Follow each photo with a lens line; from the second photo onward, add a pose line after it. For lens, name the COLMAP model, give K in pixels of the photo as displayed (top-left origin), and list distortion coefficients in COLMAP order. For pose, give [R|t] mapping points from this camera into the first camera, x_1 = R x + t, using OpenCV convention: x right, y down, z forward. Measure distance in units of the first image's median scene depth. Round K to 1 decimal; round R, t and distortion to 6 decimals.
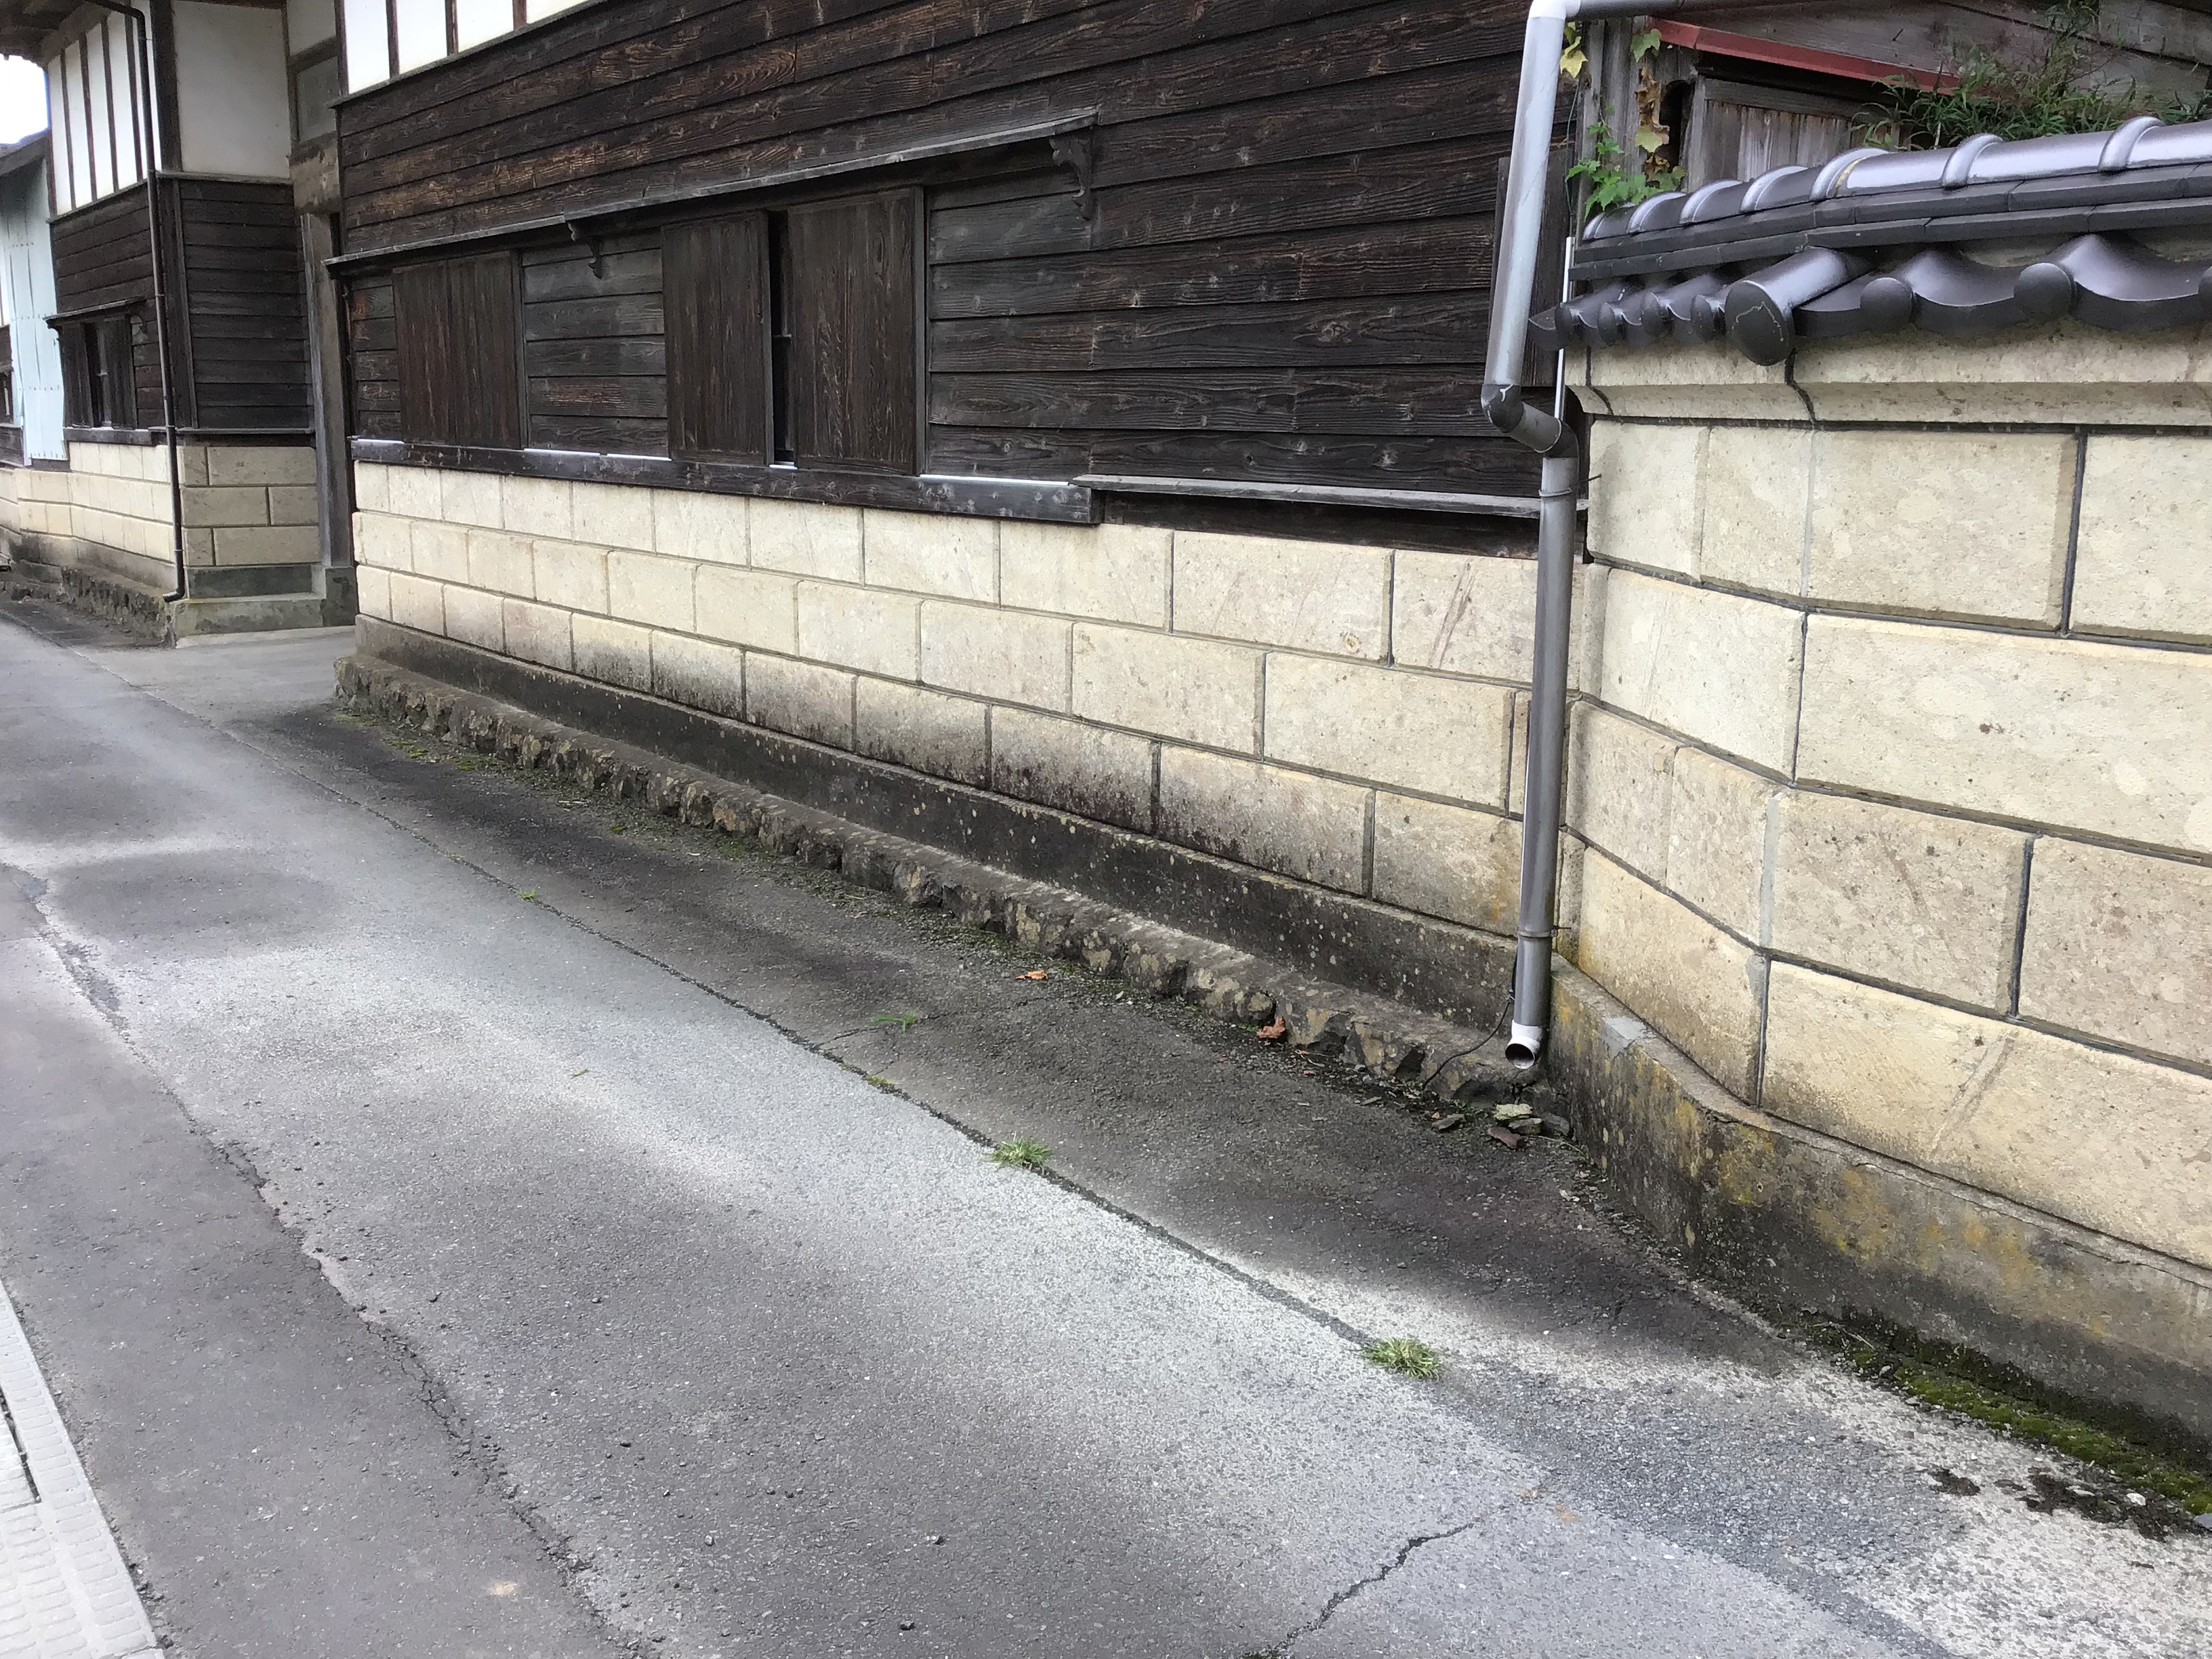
lens RADIAL K [[2027.3, 0, 1109.3], [0, 2027.3, 809.1], [0, 0, 1]] dist [0.127271, -0.263932]
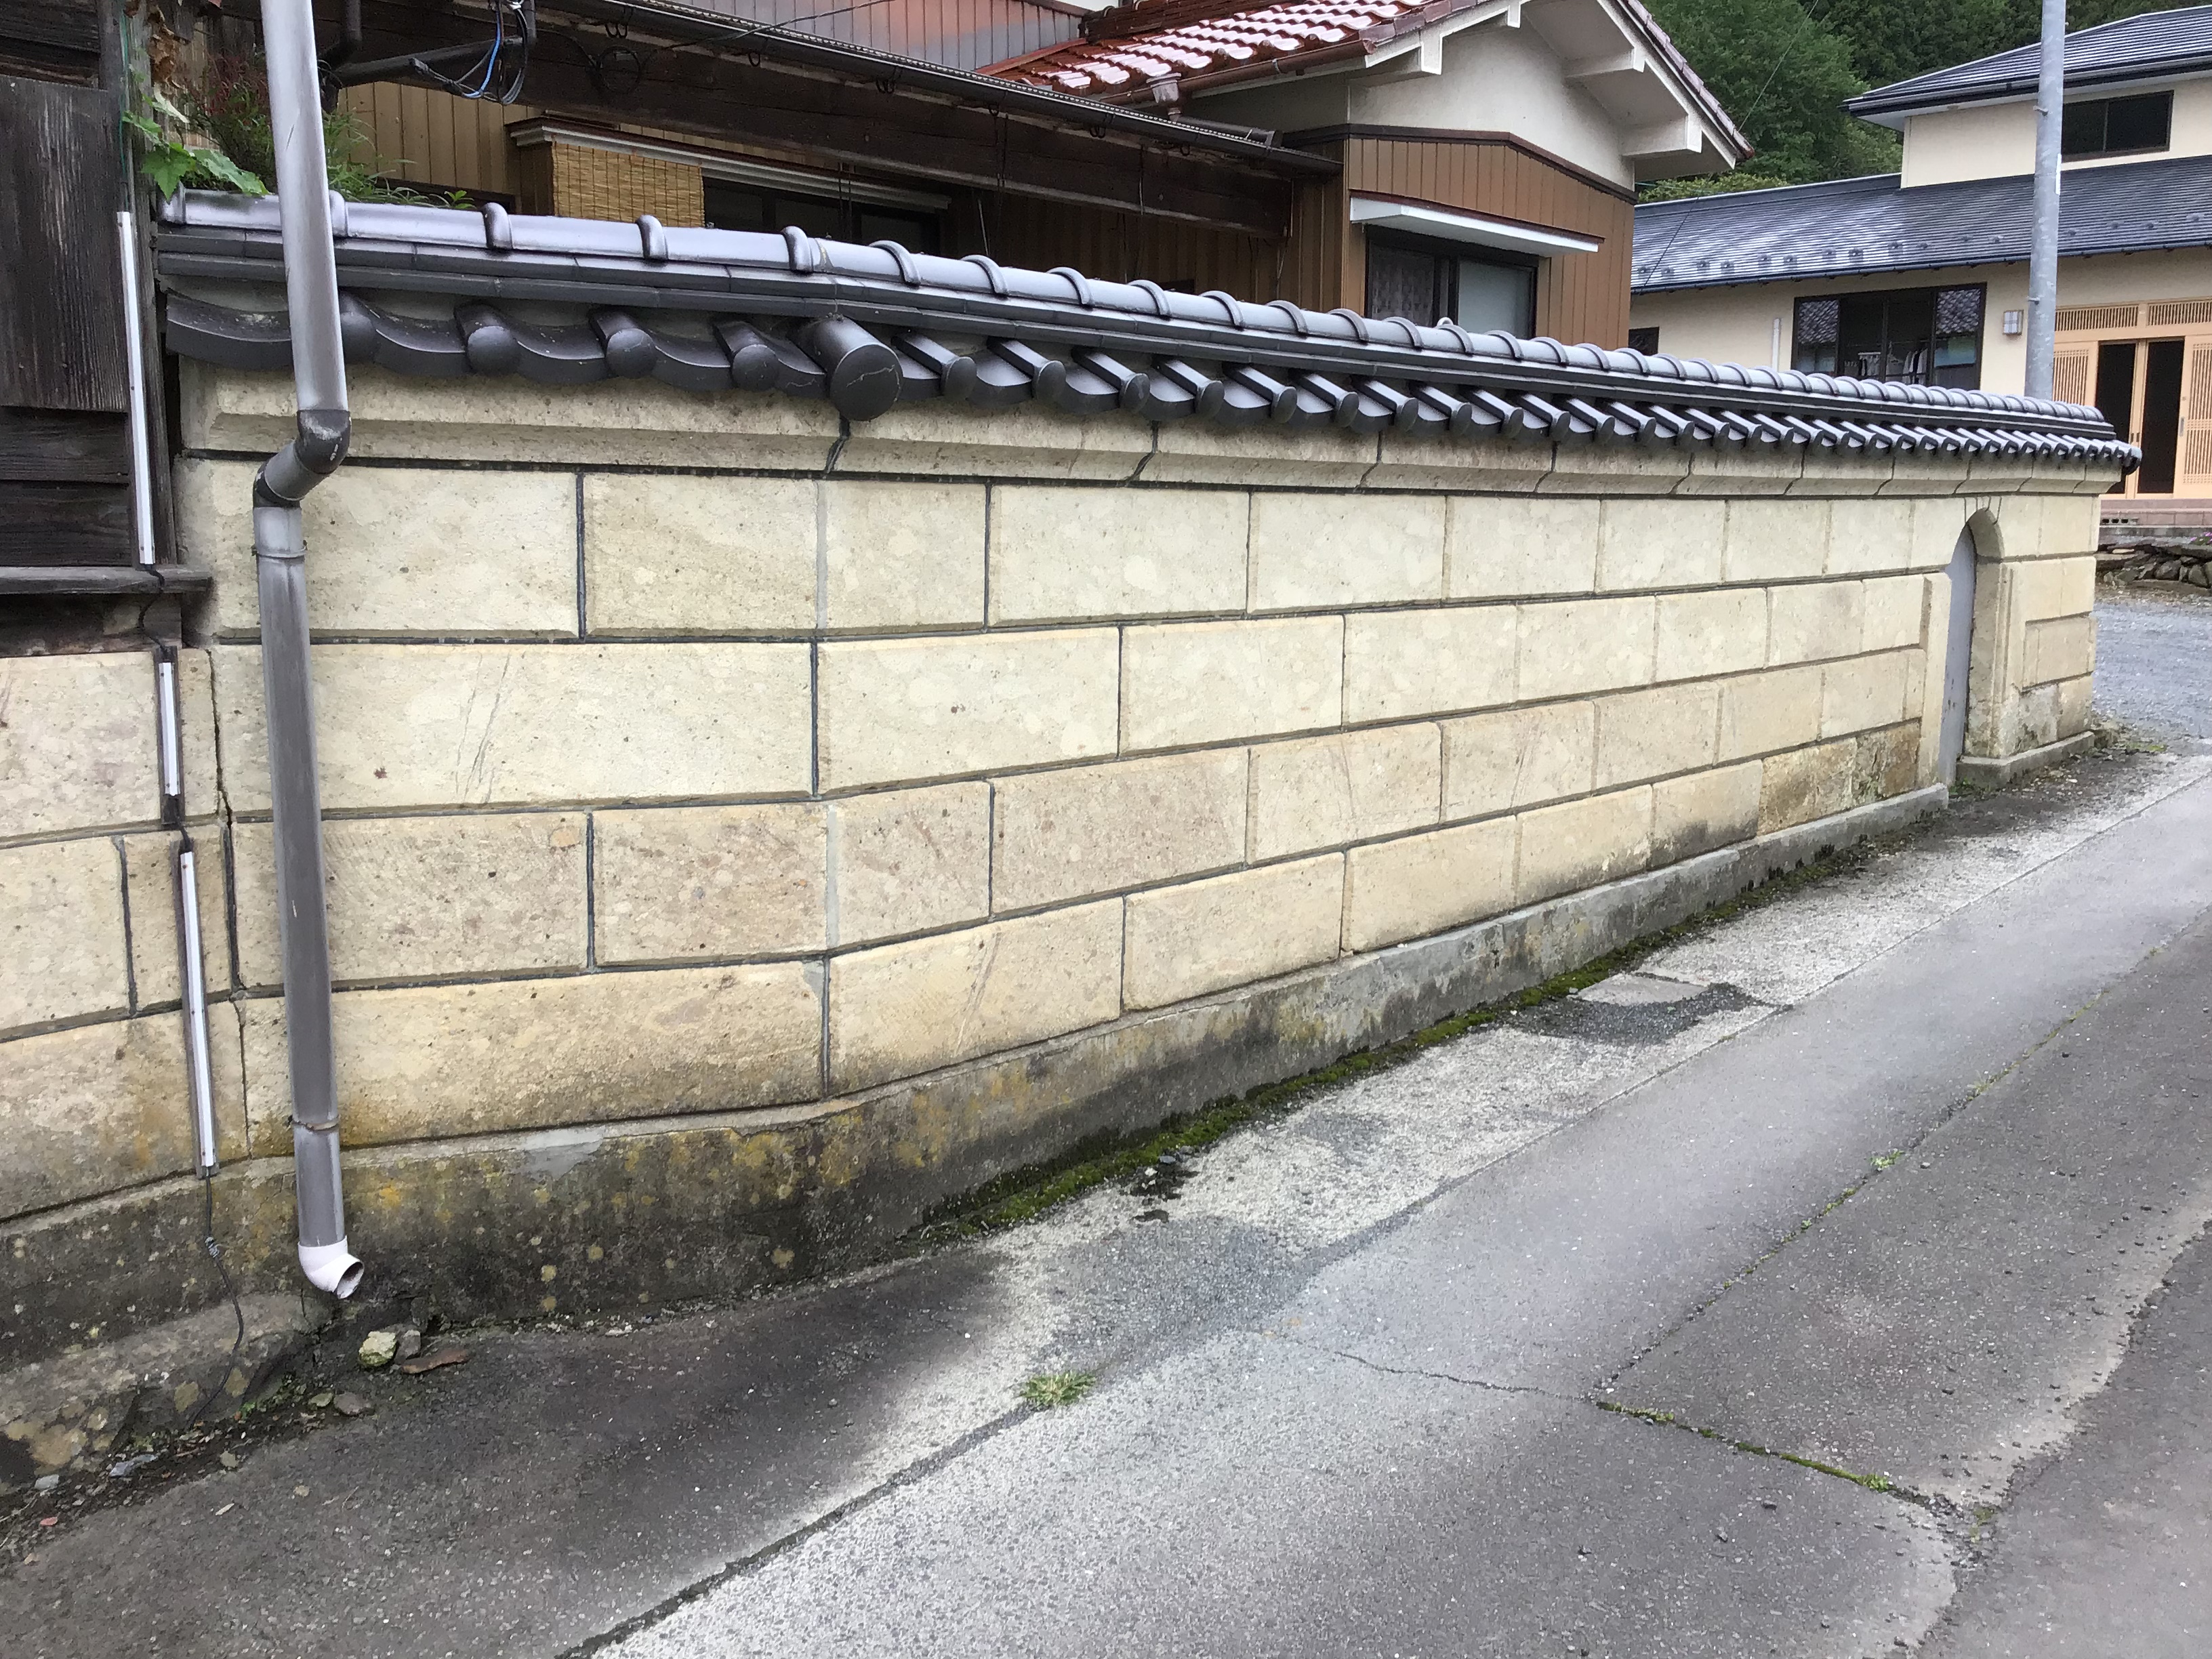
lens RADIAL K [[2027.3, 0, 1109.3], [0, 2027.3, 809.1], [0, 0, 1]] dist [0.127271, -0.263932]
pose [[-0.278958, -0.145619, 0.949198, -0.701399], [0.175259, 0.964115, 0.199414, -0.184124], [-0.944175, 0.221983, -0.243427, 1.044187]]
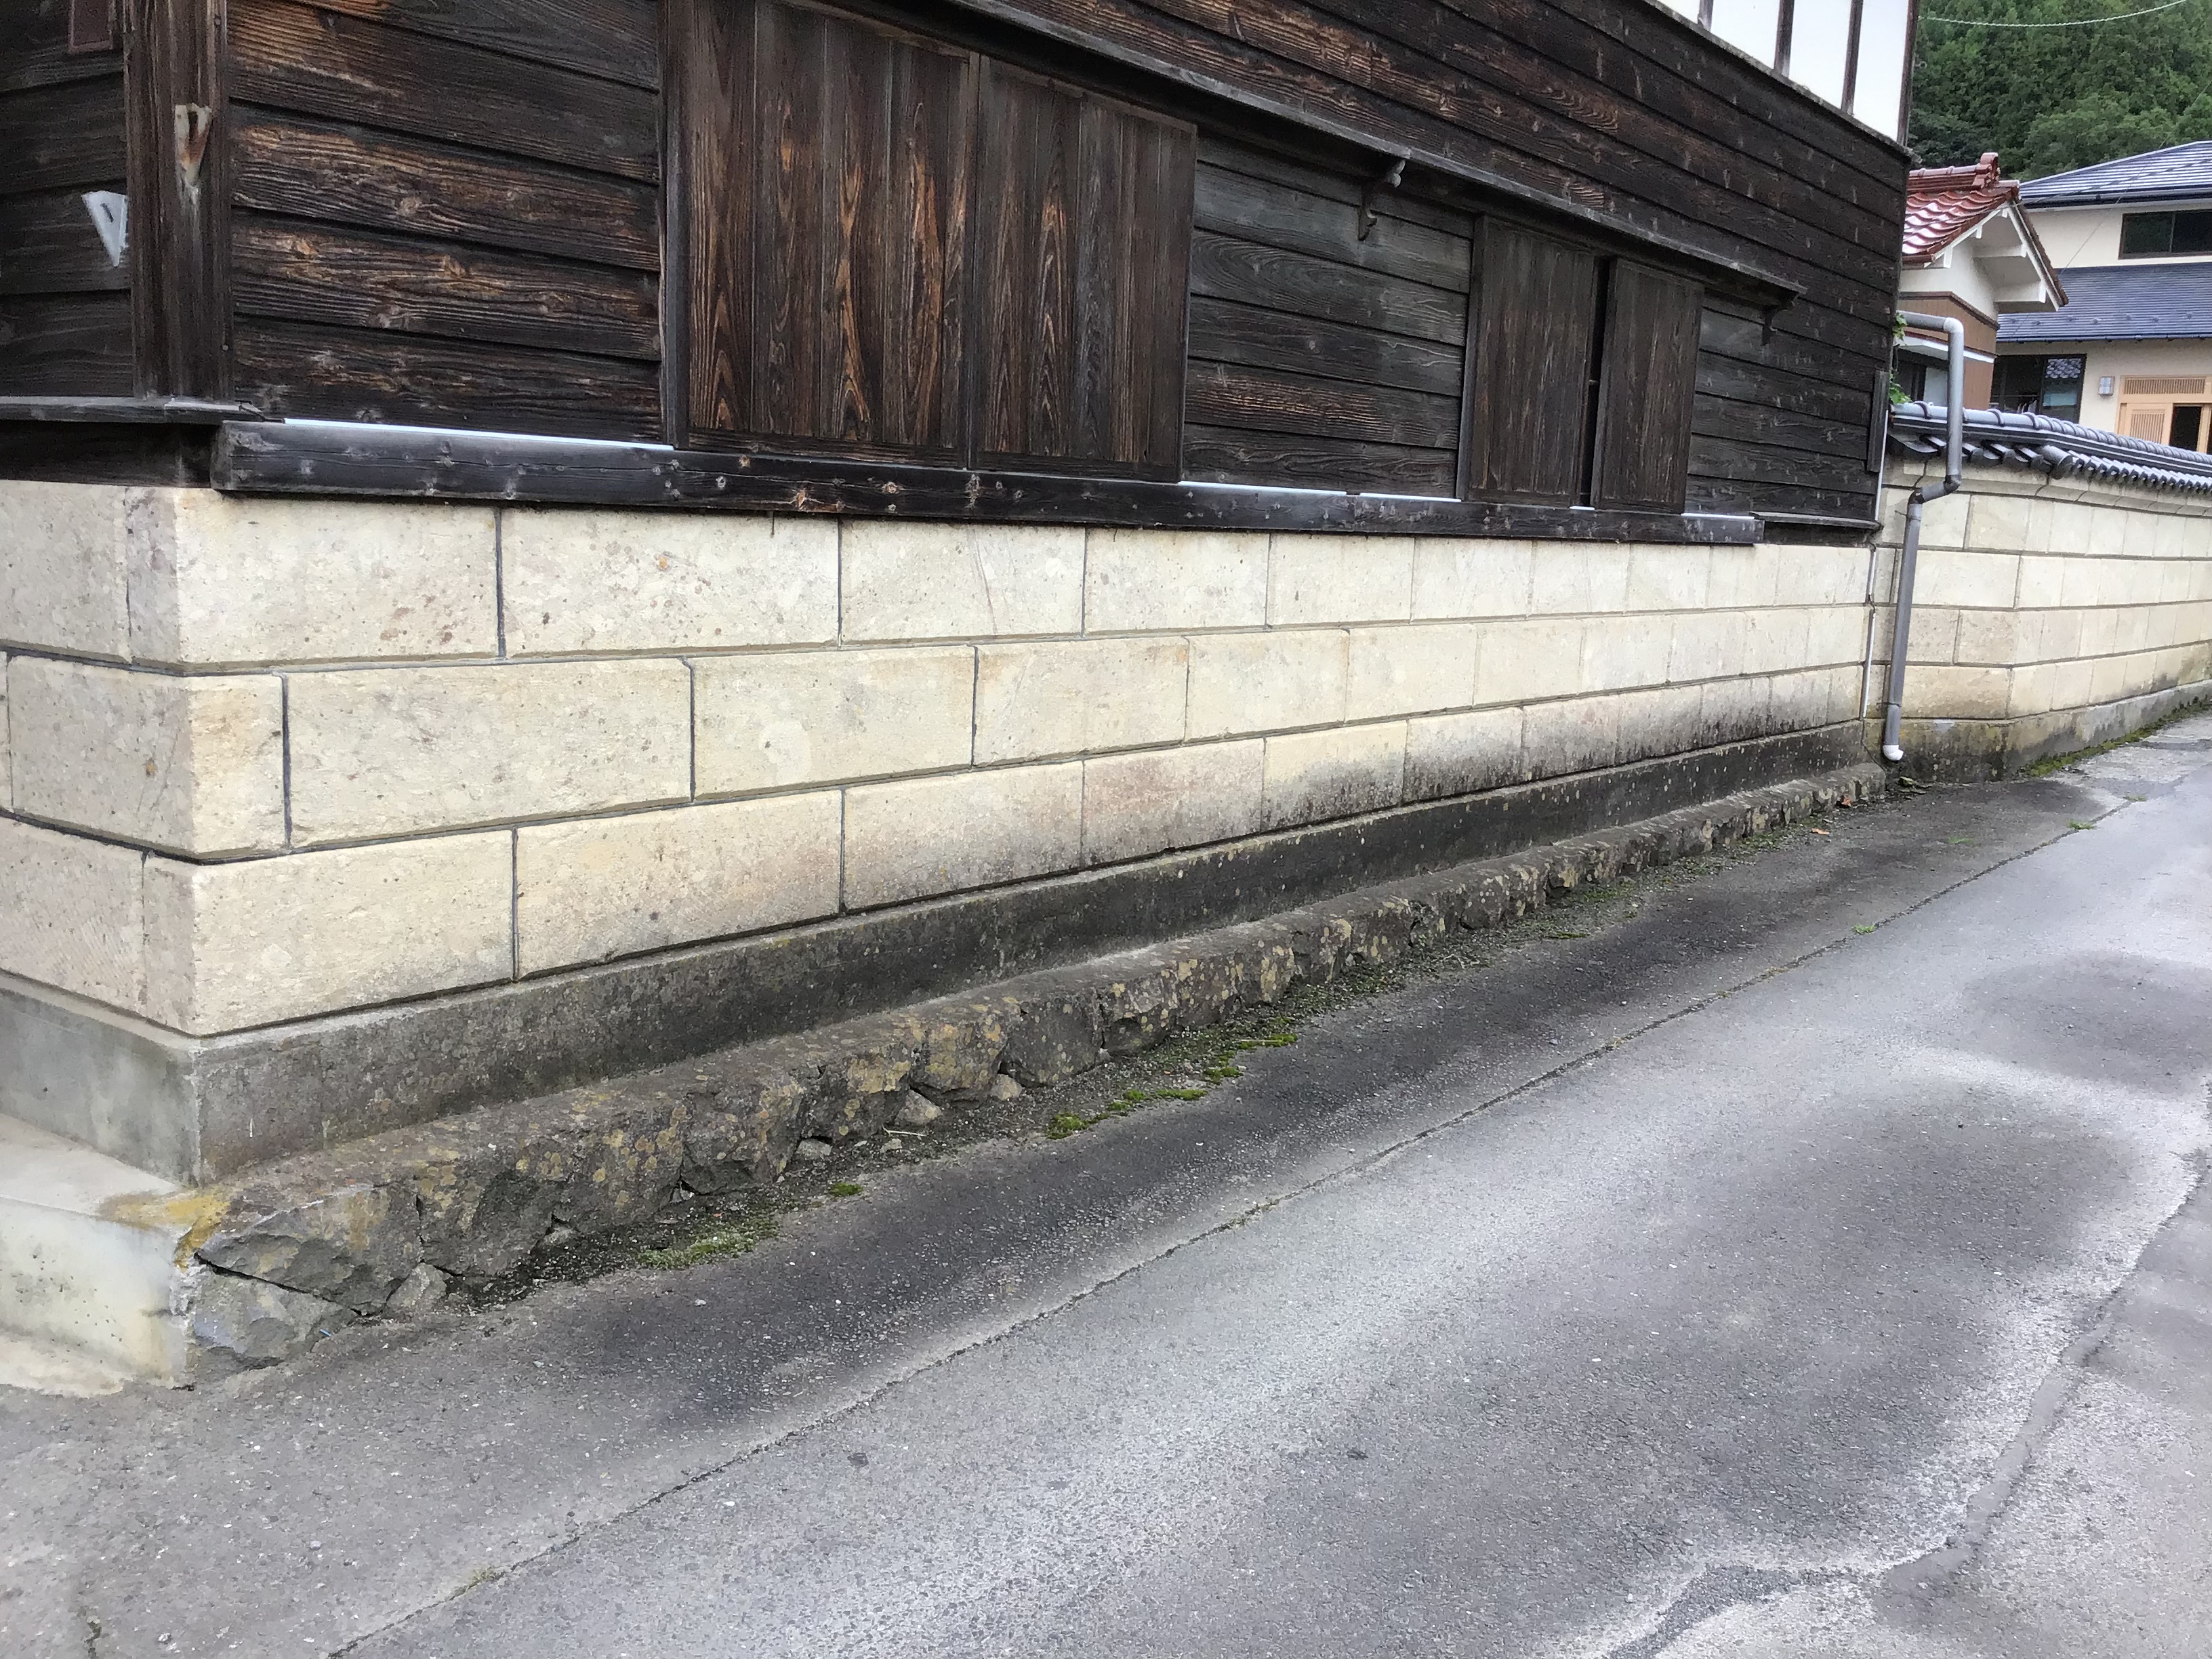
lens RADIAL K [[2027.3, 0, 1109.3], [0, 2027.3, 809.1], [0, 0, 1]] dist [0.127271, -0.263932]
pose [[-0.309415, -0.161238, 0.937158, -2.079934], [0.134767, 0.968138, 0.211063, -0.529215], [-0.941329, 0.191603, -0.277827, 3.014554]]
